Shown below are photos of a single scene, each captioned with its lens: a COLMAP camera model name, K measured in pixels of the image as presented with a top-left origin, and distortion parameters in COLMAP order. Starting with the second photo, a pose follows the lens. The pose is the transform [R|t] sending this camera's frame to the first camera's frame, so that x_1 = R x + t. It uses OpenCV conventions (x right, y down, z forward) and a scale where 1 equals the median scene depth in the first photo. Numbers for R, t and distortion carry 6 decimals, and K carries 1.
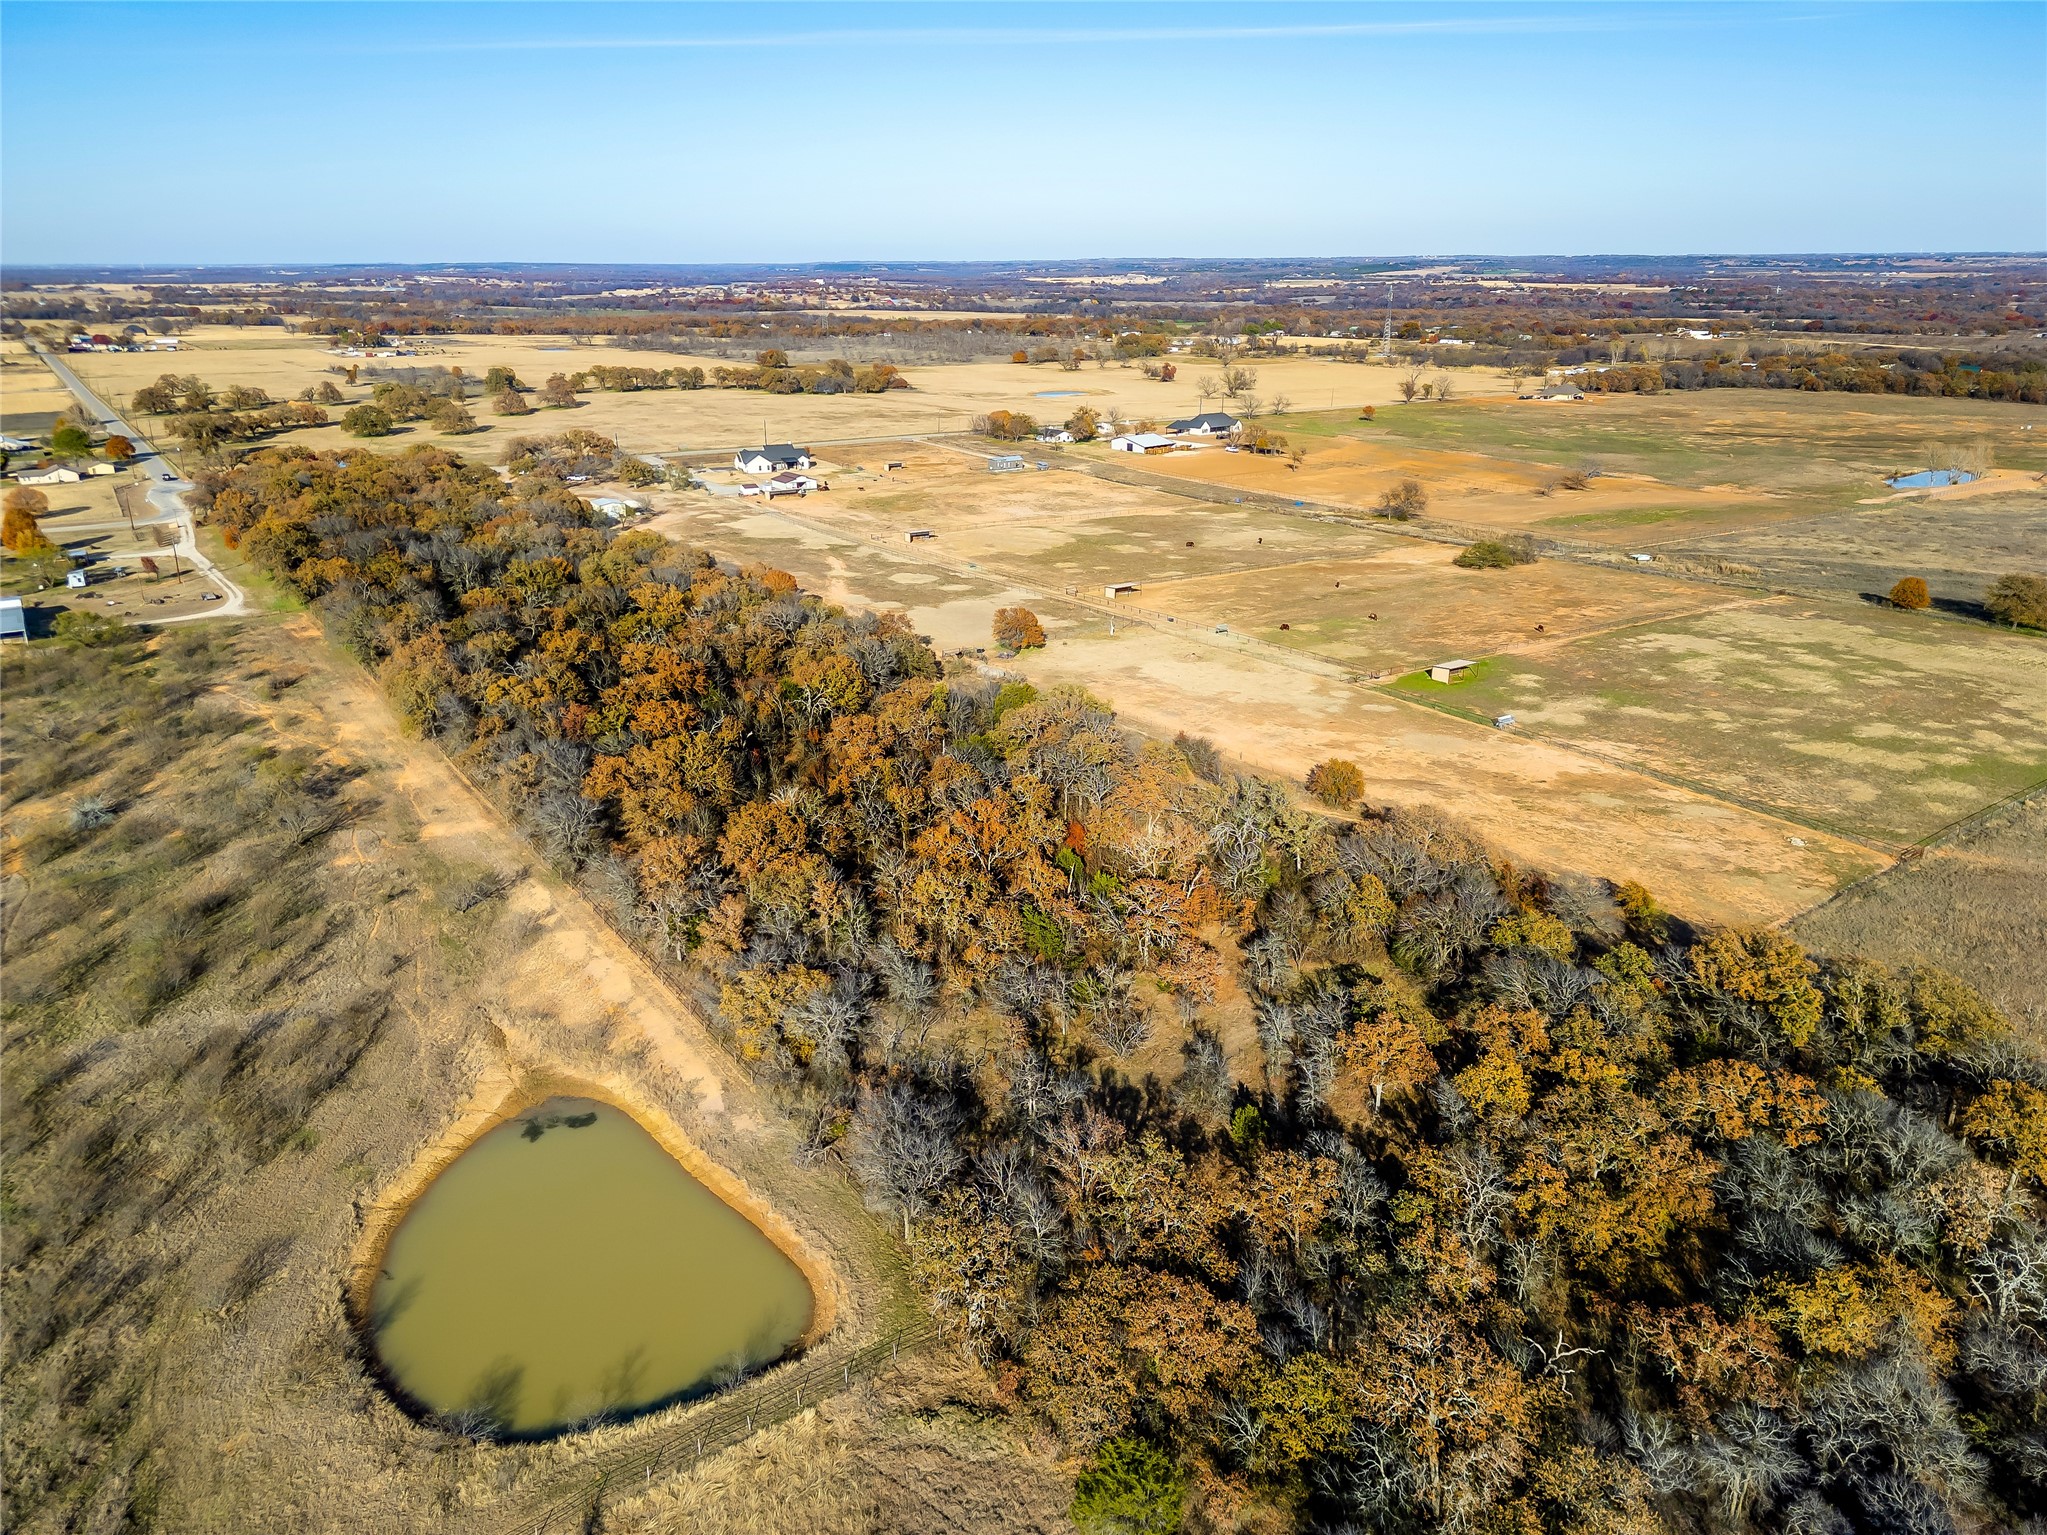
lens RADIAL K [[1474.0, 0, 1023.5], [0, 1474.0, 767.5], [0, 0, 1]] dist [0.092011, -0.106716]
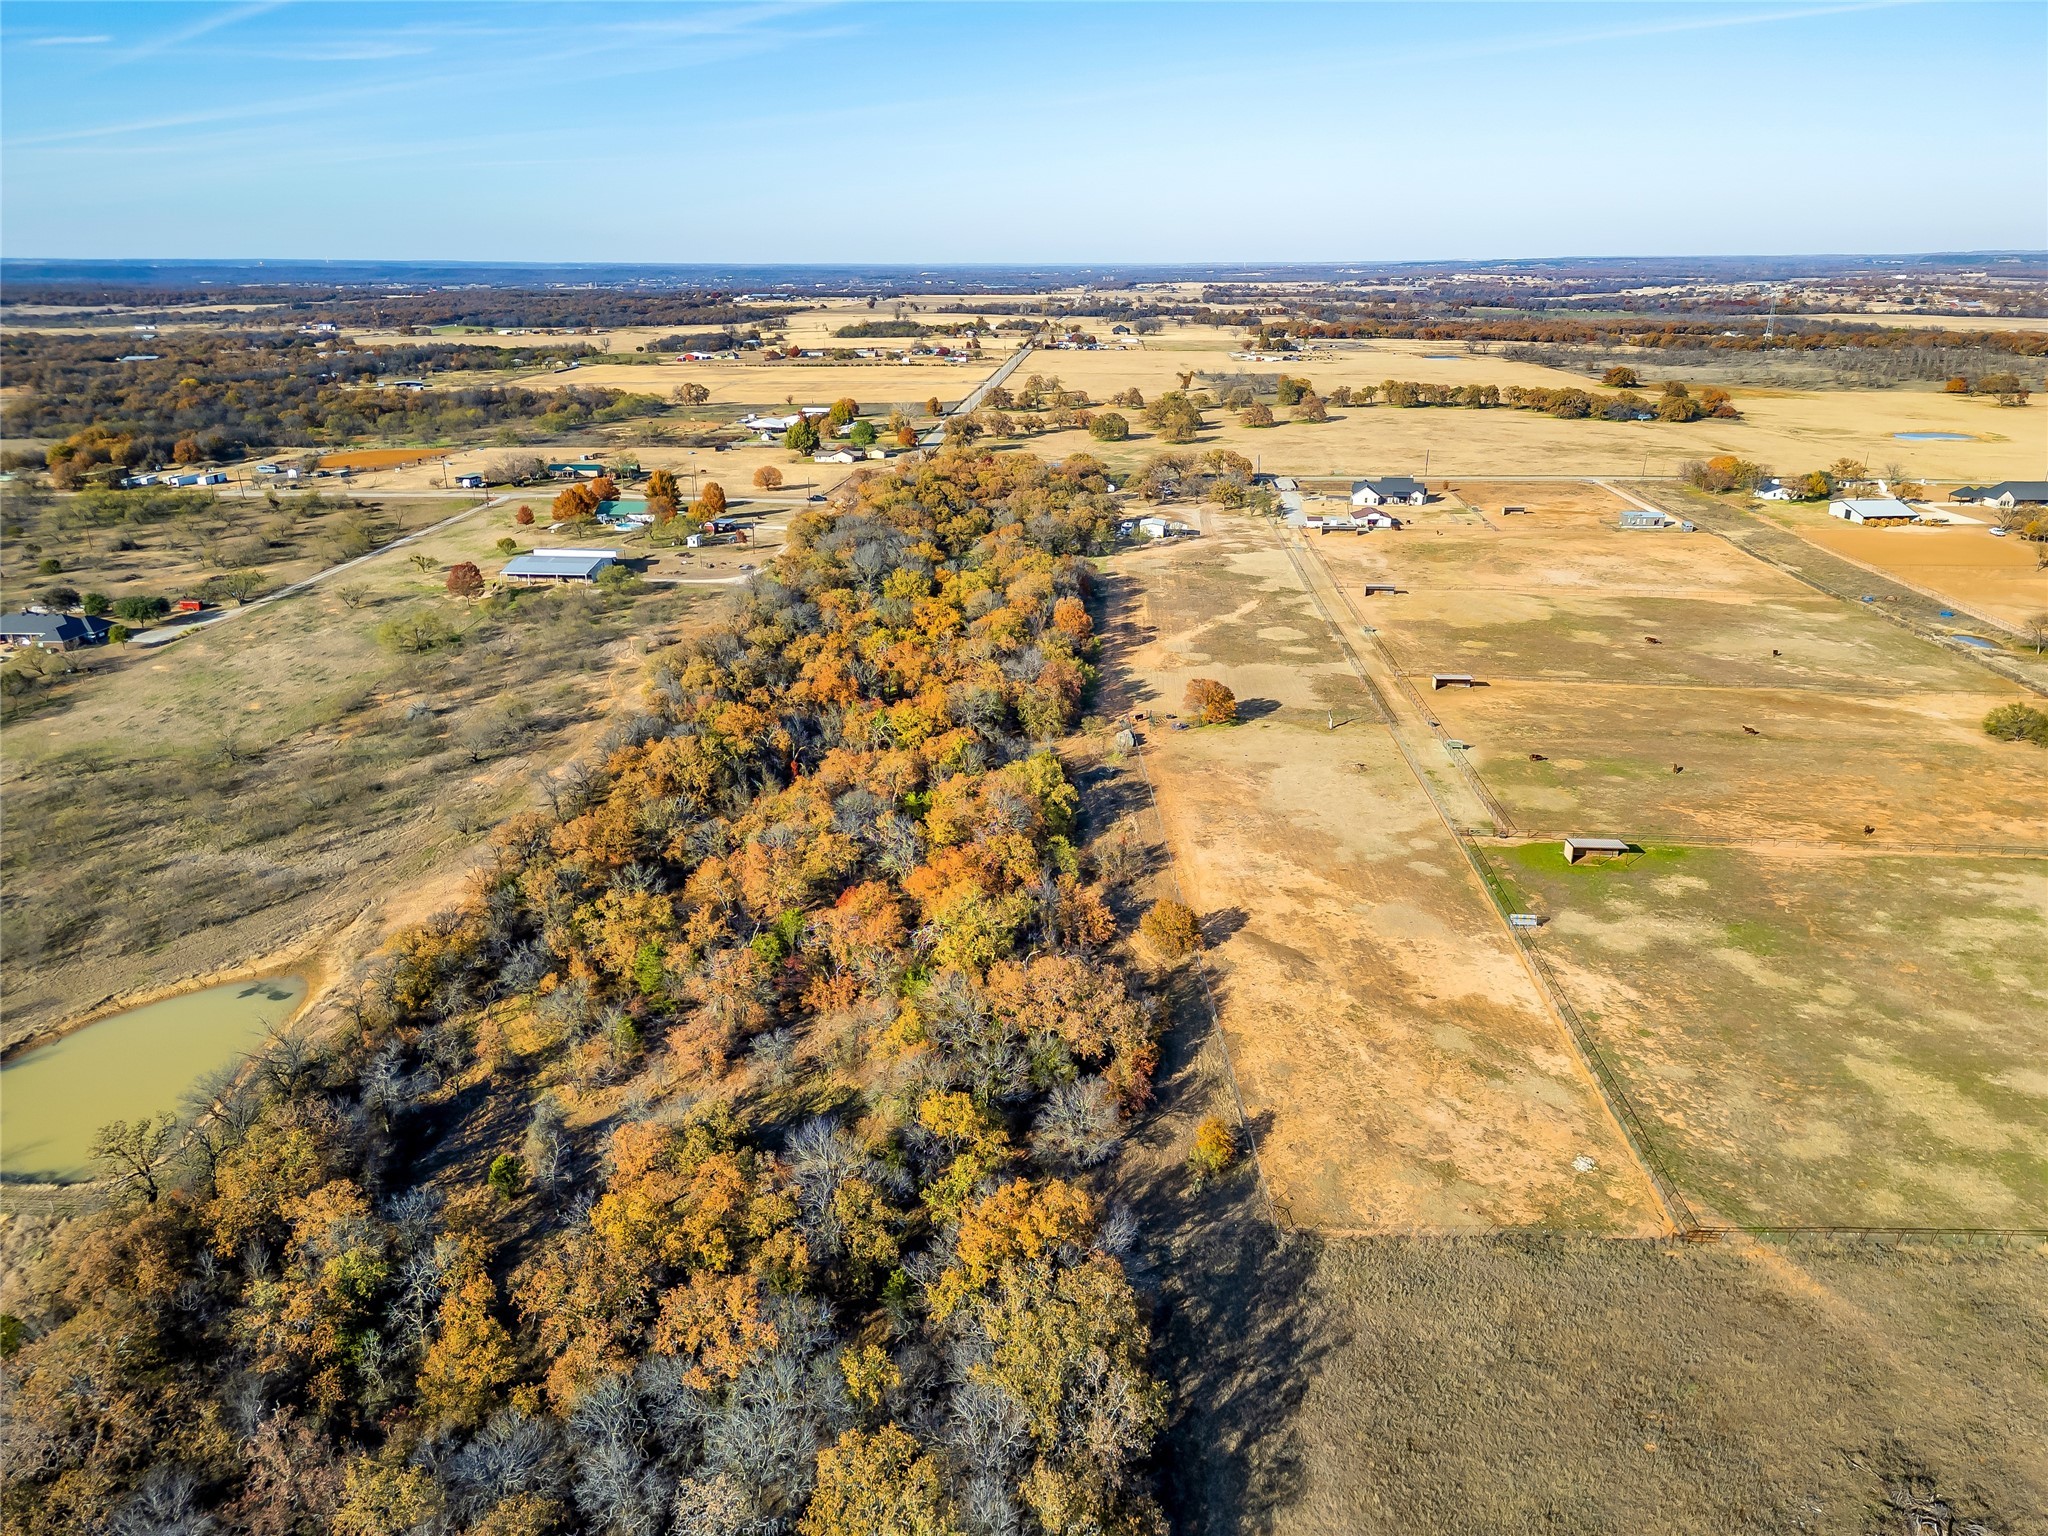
lens RADIAL K [[1474.7, 0, 1024.0], [0, 1474.7, 768.0], [0, 0, 1]] dist [0.092011, -0.106716]
pose [[0.776337, 0.207226, -0.595279, 0.565854], [-0.203564, 0.976233, 0.074363, -0.114885], [0.596542, 0.063447, 0.800070, 0.176857]]
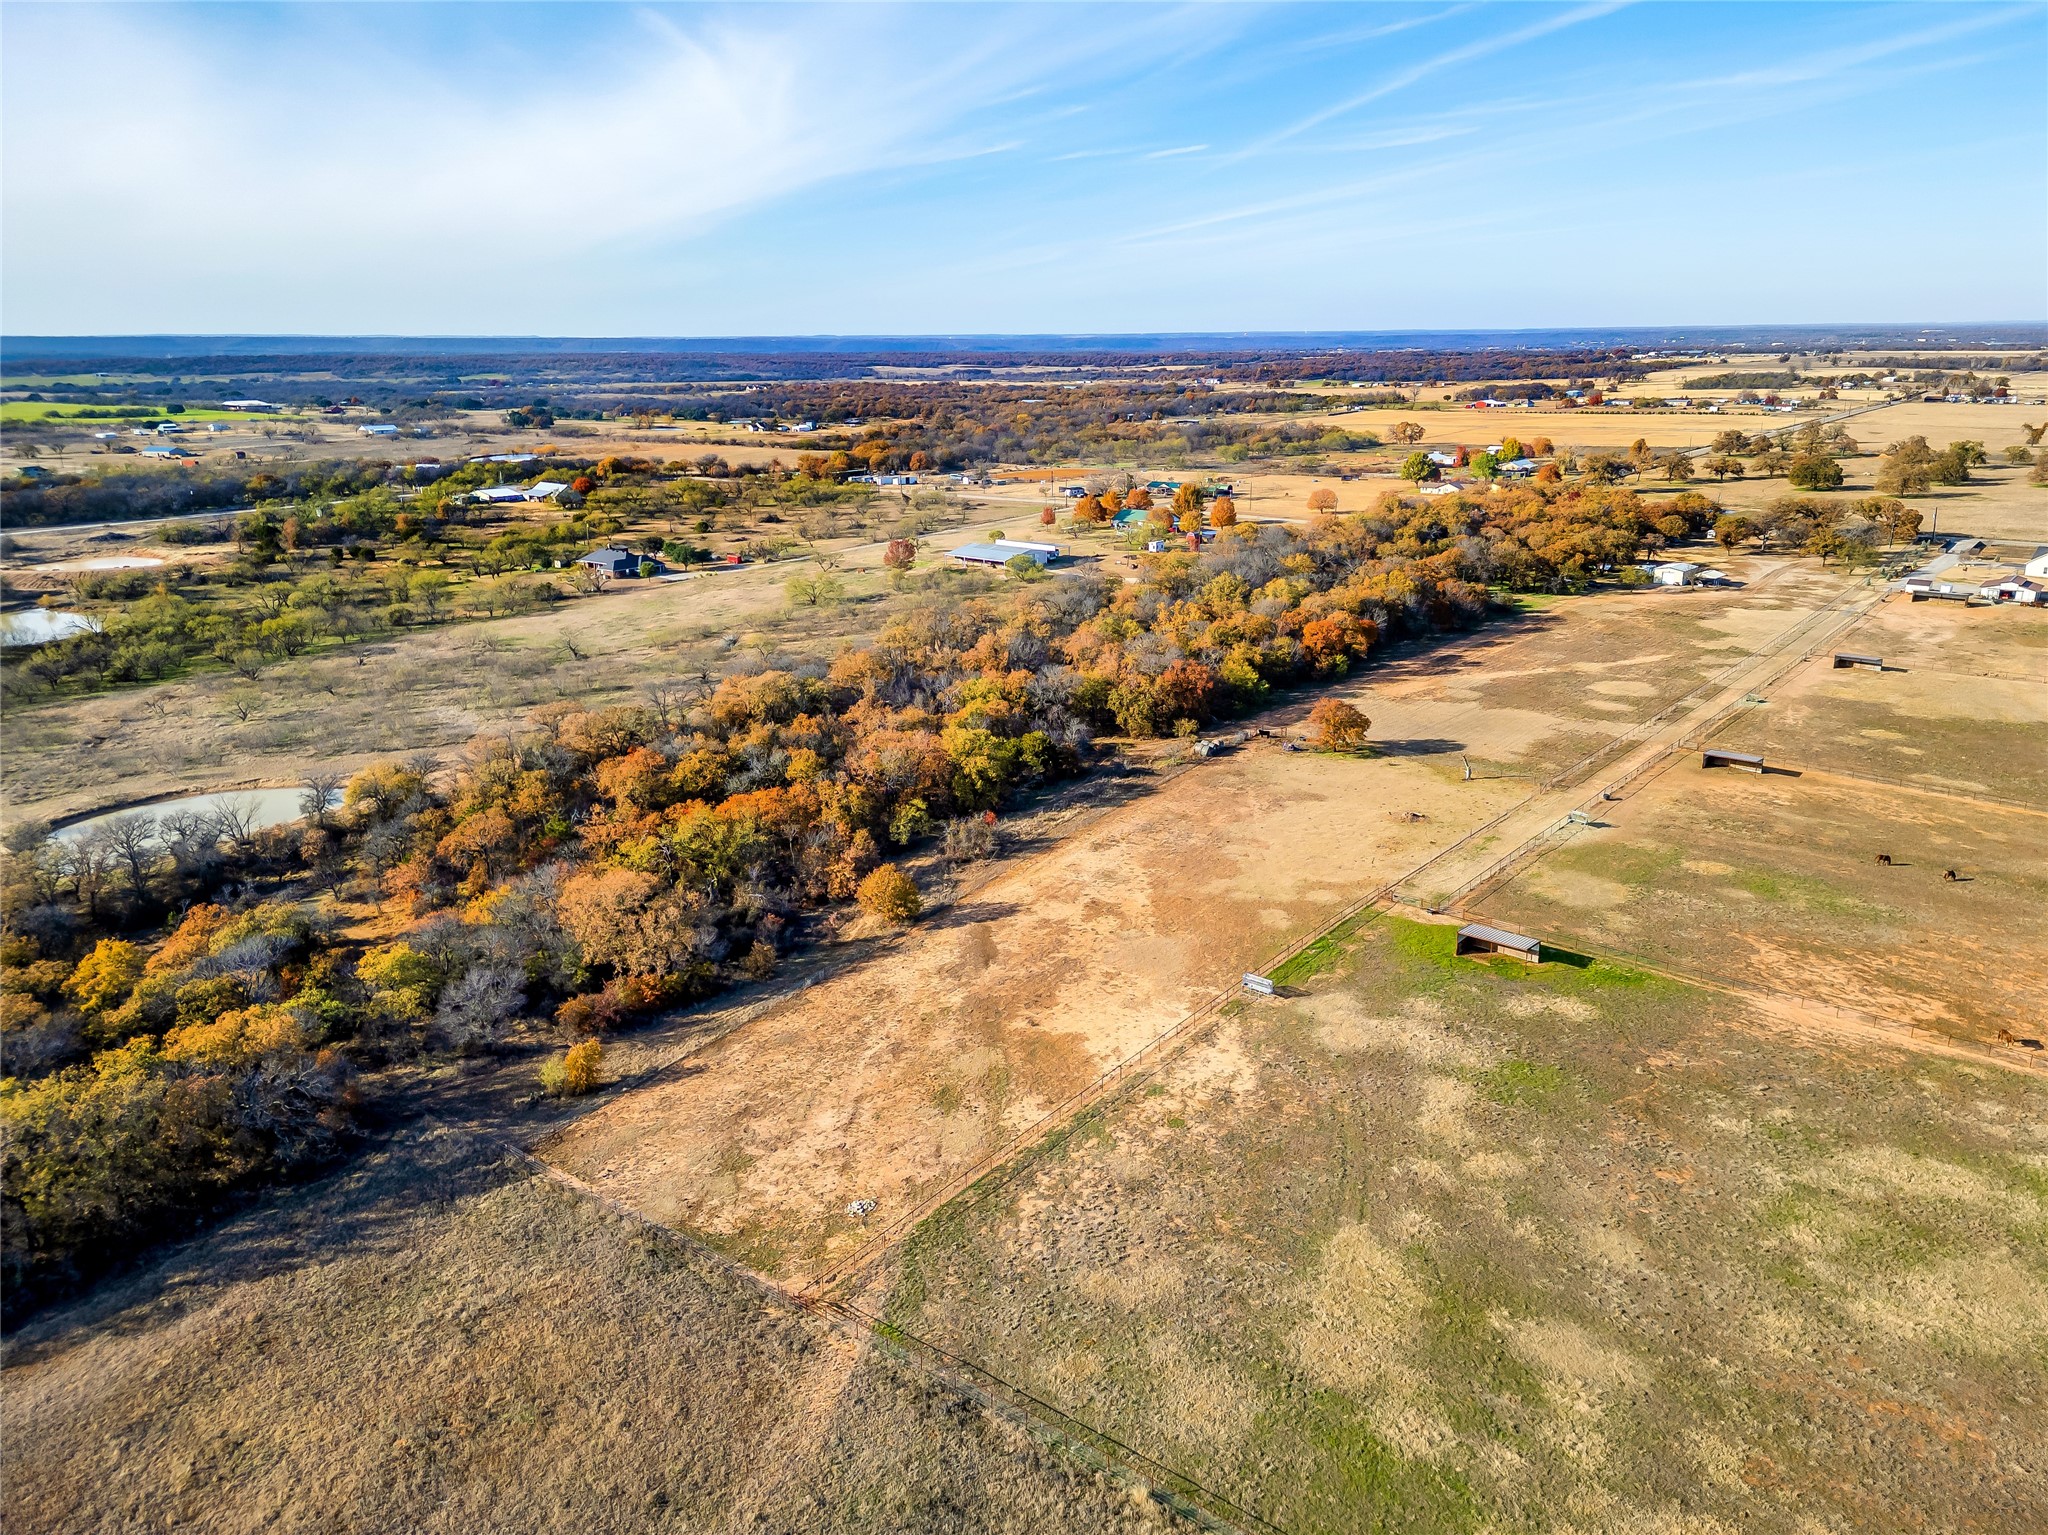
lens RADIAL K [[1474.7, 0, 1024.0], [0, 1474.7, 767.5], [0, 0, 1]] dist [0.092011, -0.106716]
pose [[0.263467, 0.271439, -0.925692, 0.844691], [-0.302362, 0.934478, 0.187958, -0.204137], [0.916058, 0.230374, 0.328277, 0.659229]]
